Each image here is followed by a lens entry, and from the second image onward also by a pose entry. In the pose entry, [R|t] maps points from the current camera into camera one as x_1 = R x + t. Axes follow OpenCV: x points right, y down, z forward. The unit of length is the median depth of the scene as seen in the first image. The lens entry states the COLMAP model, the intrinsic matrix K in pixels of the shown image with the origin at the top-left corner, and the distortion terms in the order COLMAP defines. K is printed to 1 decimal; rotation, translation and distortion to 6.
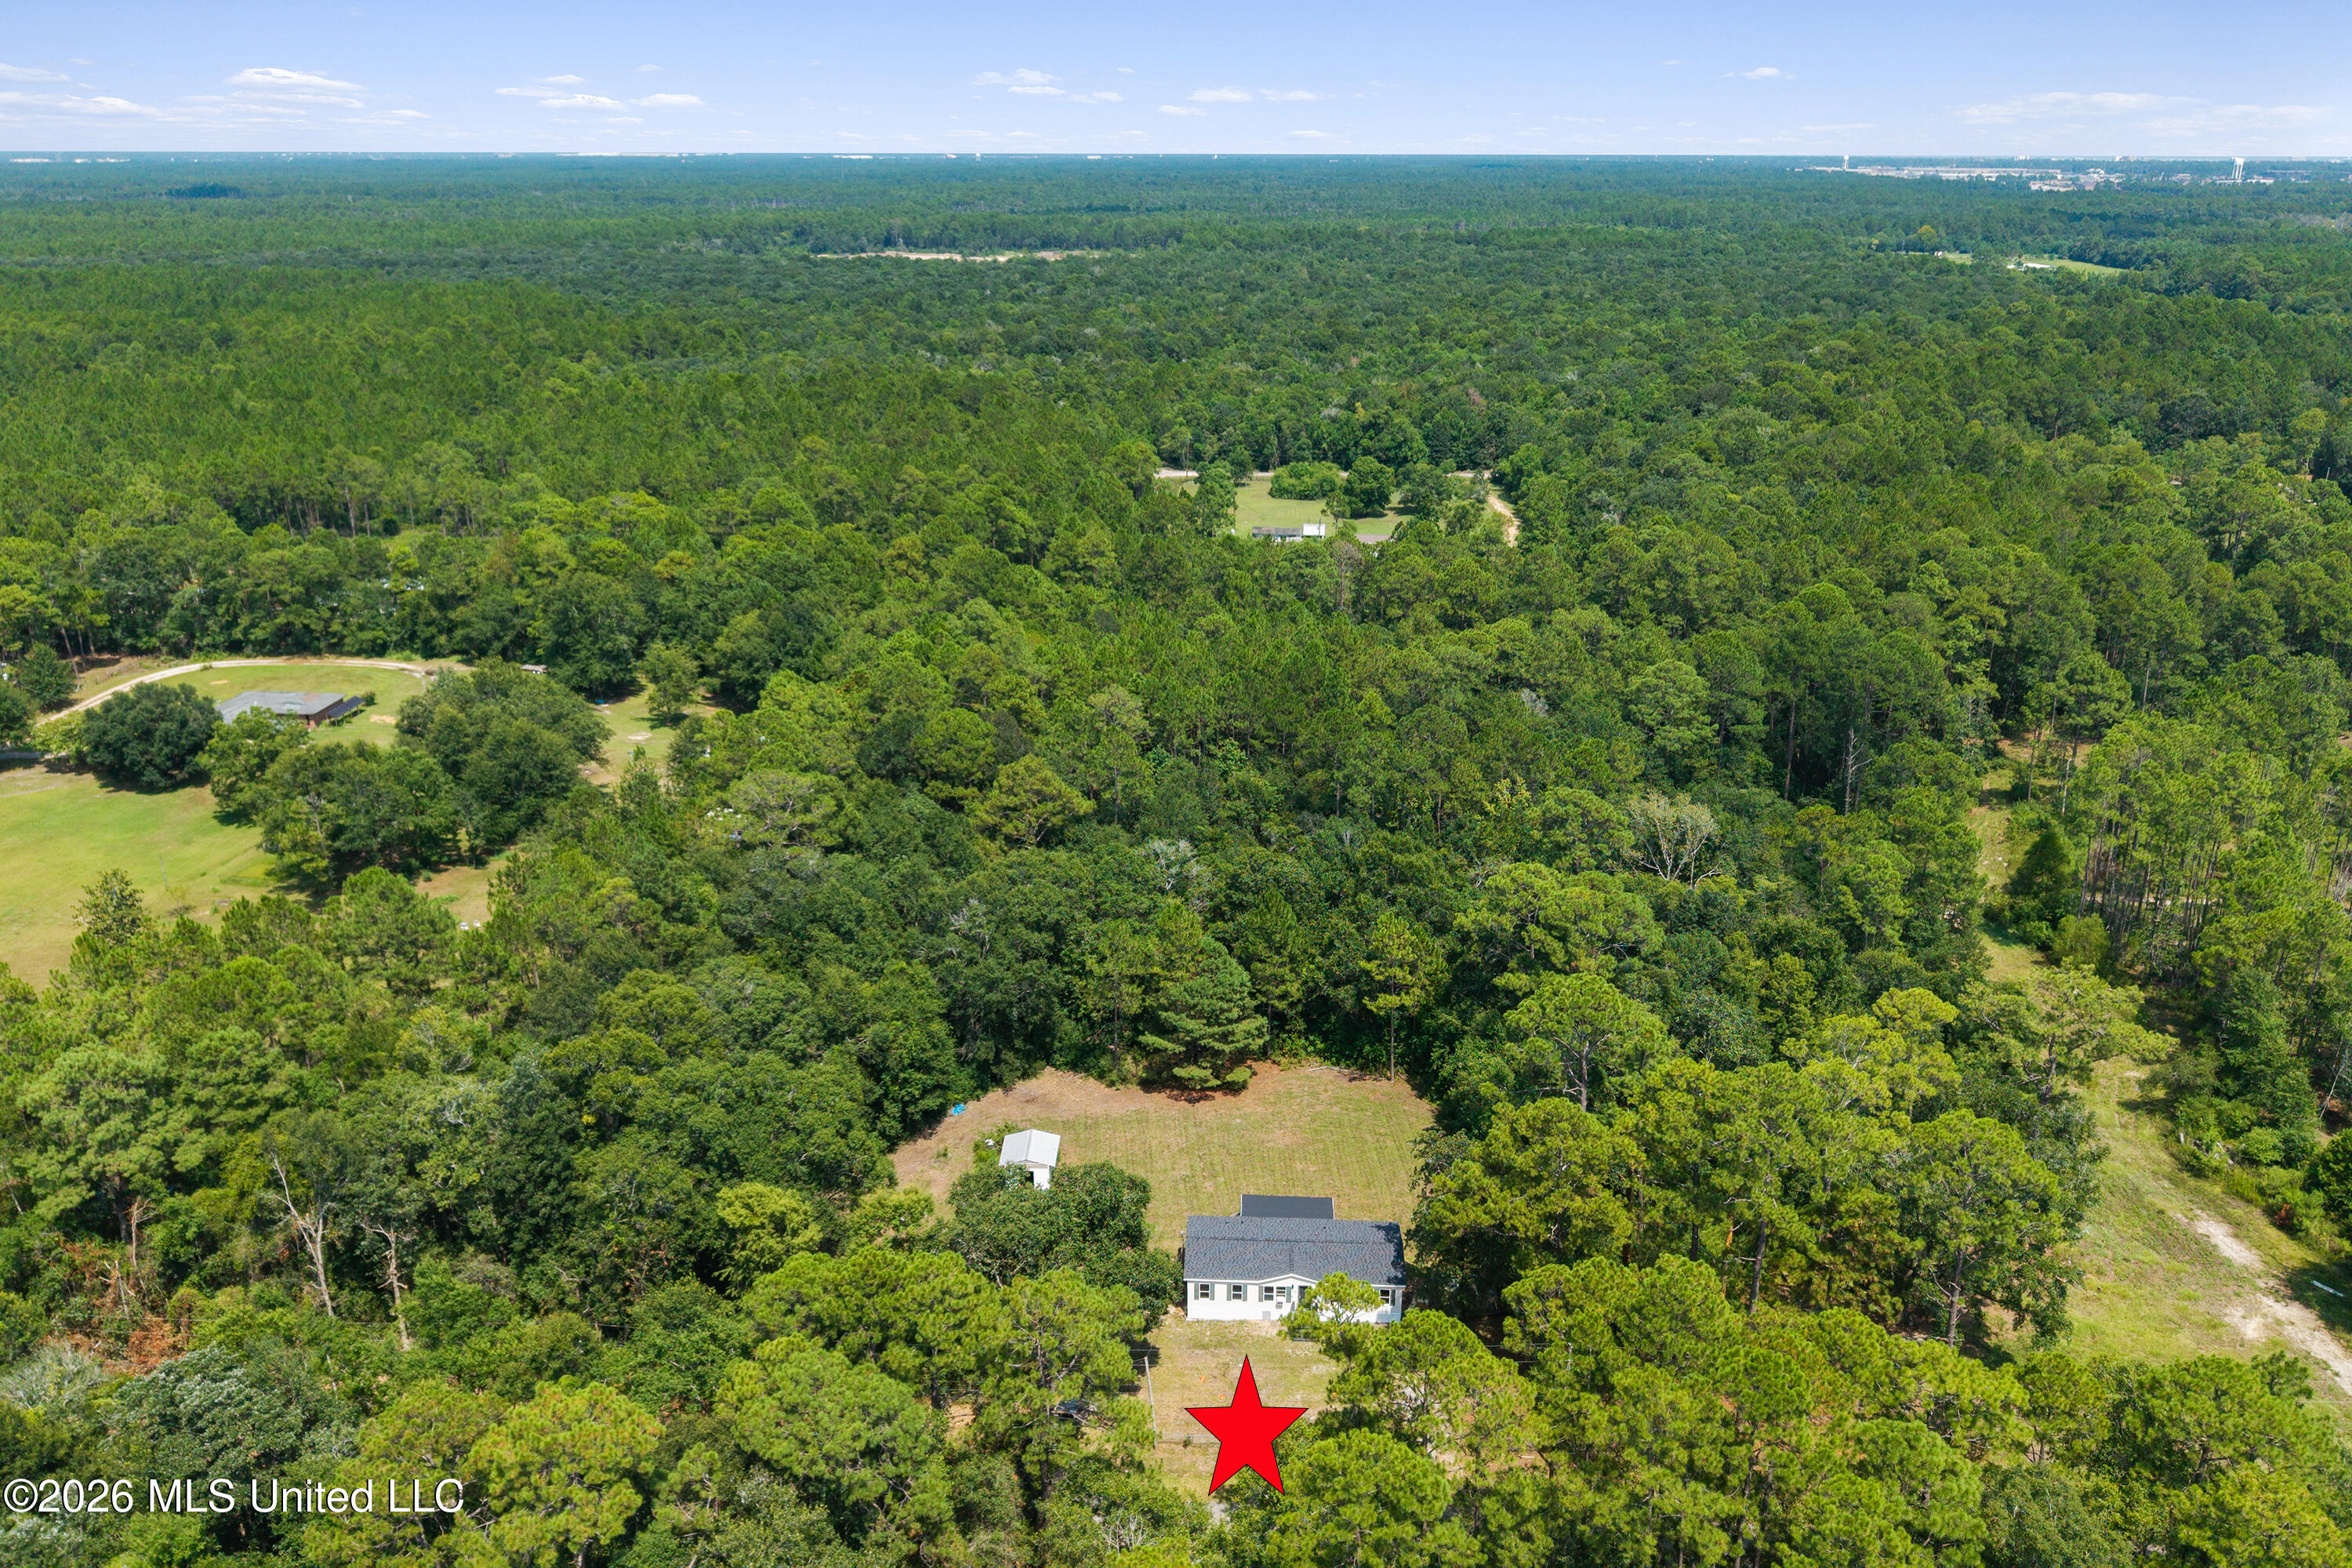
lens RADIAL K [[1773.3, 0, 1170.4], [0, 1773.3, 779.0], [0, 0, 1]] dist [0.090085, -0.206458]
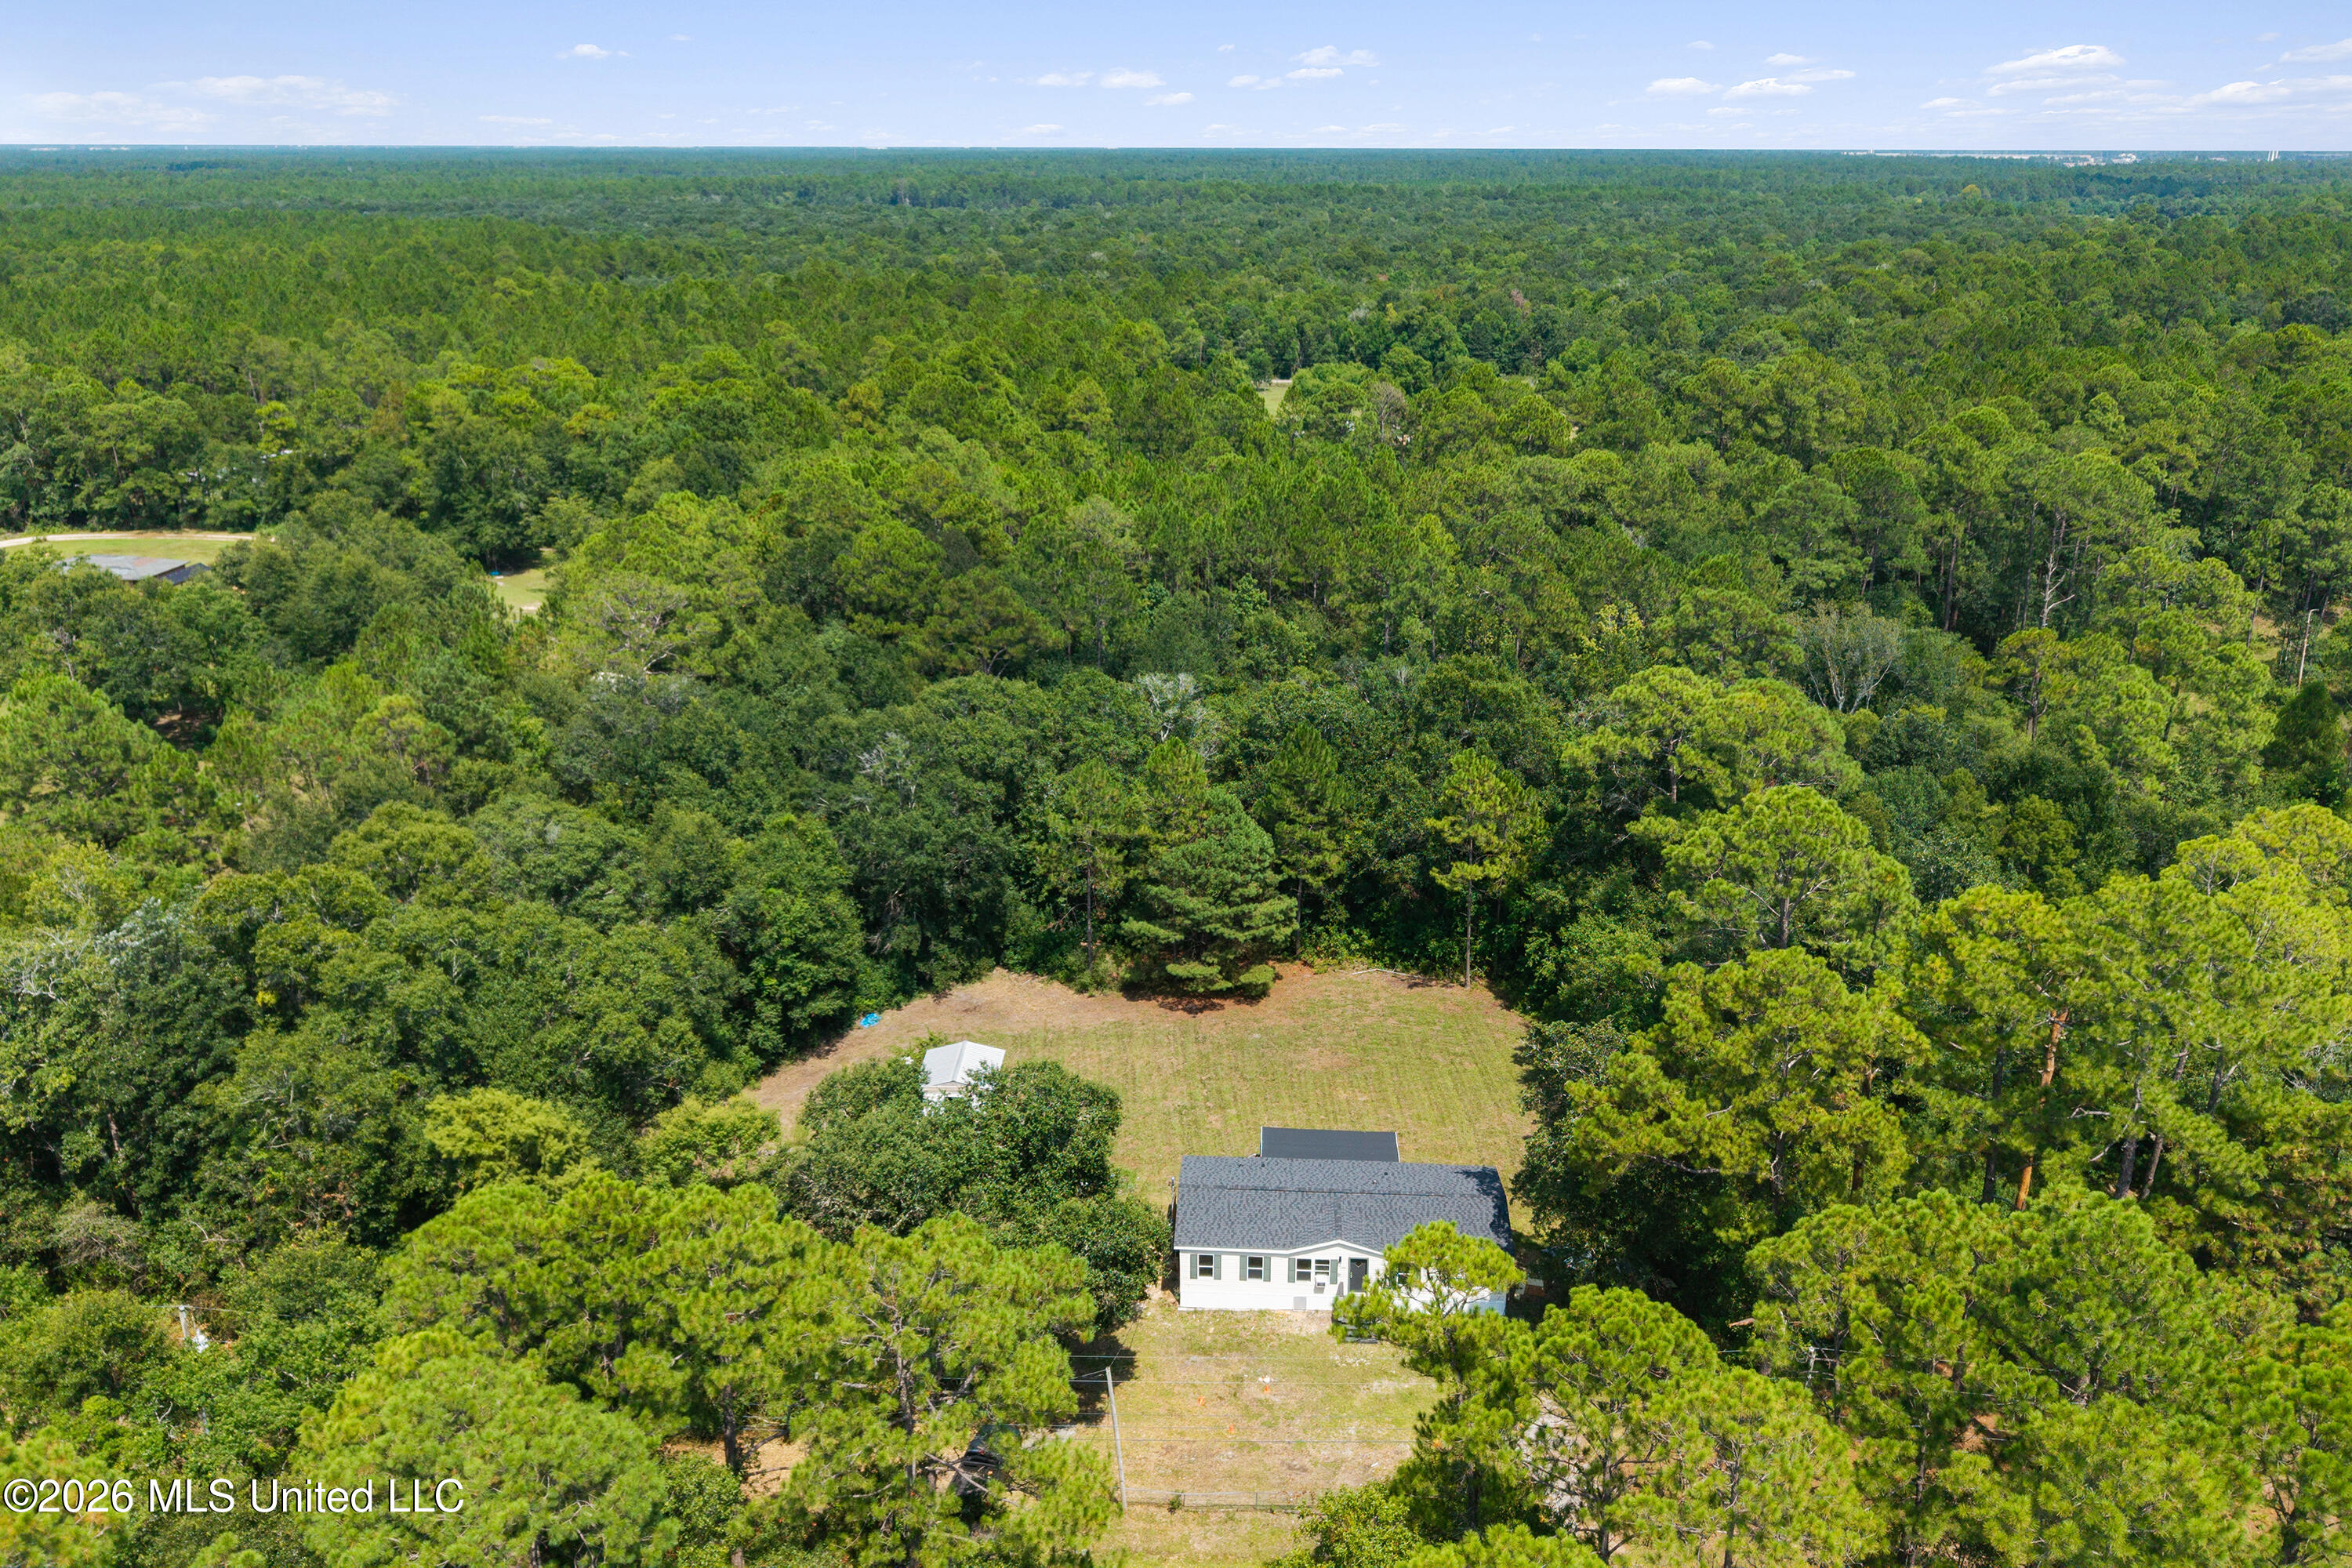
lens RADIAL K [[1758.8, 0, 1178.0], [0, 1758.8, 787.6], [0, 0, 1]] dist [0.042219, -0.059087]
pose [[0.999982, 0.004128, -0.004406, 0.009159], [-0.004115, 0.999987, 0.002881, 0.090910], [0.004417, -0.002863, 0.999986, 0.292384]]
